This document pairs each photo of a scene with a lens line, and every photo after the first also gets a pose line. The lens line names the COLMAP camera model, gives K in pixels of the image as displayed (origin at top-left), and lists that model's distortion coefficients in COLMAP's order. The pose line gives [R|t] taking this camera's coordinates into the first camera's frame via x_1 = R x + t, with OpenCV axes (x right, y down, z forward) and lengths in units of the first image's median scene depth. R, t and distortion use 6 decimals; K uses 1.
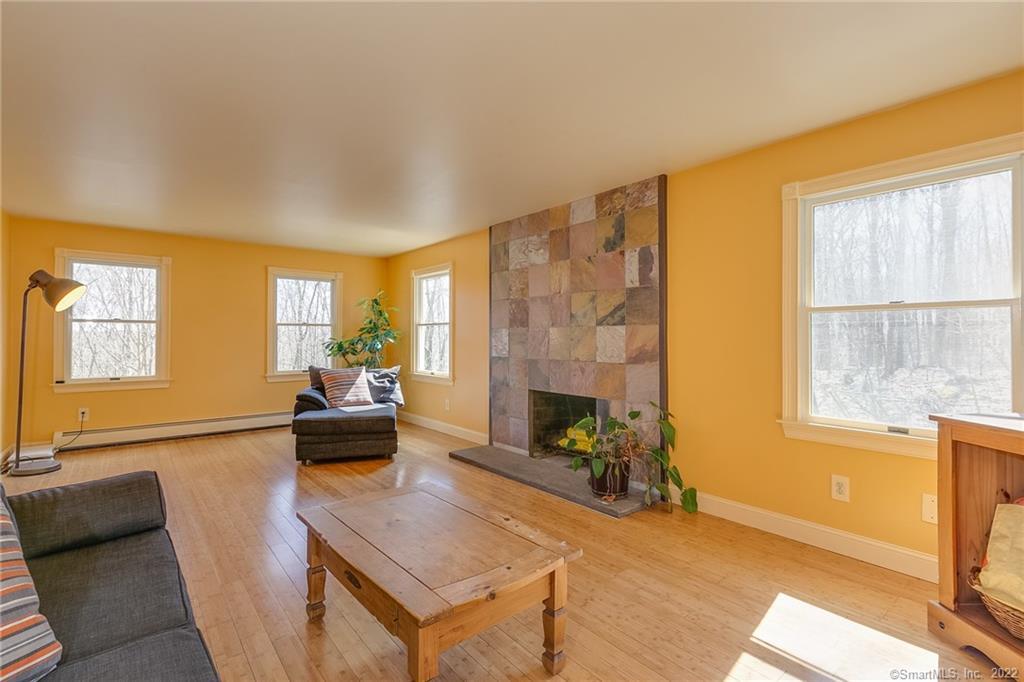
lens RADIAL K [[475.2, 0, 519.6], [0, 475.2, 336.2], [0, 0, 1]] dist [-0.002294, -0.000909]
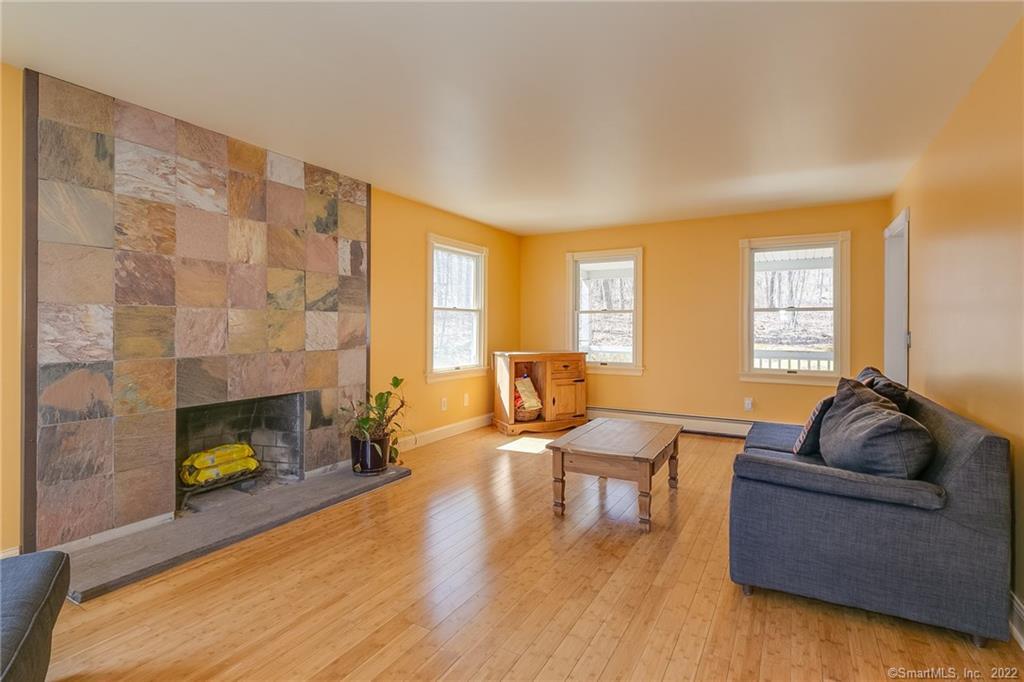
lens RADIAL K [[475.2, 0, 514.9], [0, 475.2, 323.2], [0, 0, 1]] dist [-0.002294, -0.000909]
pose [[-0.339208, -0.005376, 0.940696, -0.704910], [-0.016299, 0.999867, -0.000163, -0.003536], [-0.940570, -0.015388, -0.339250, 0.811074]]
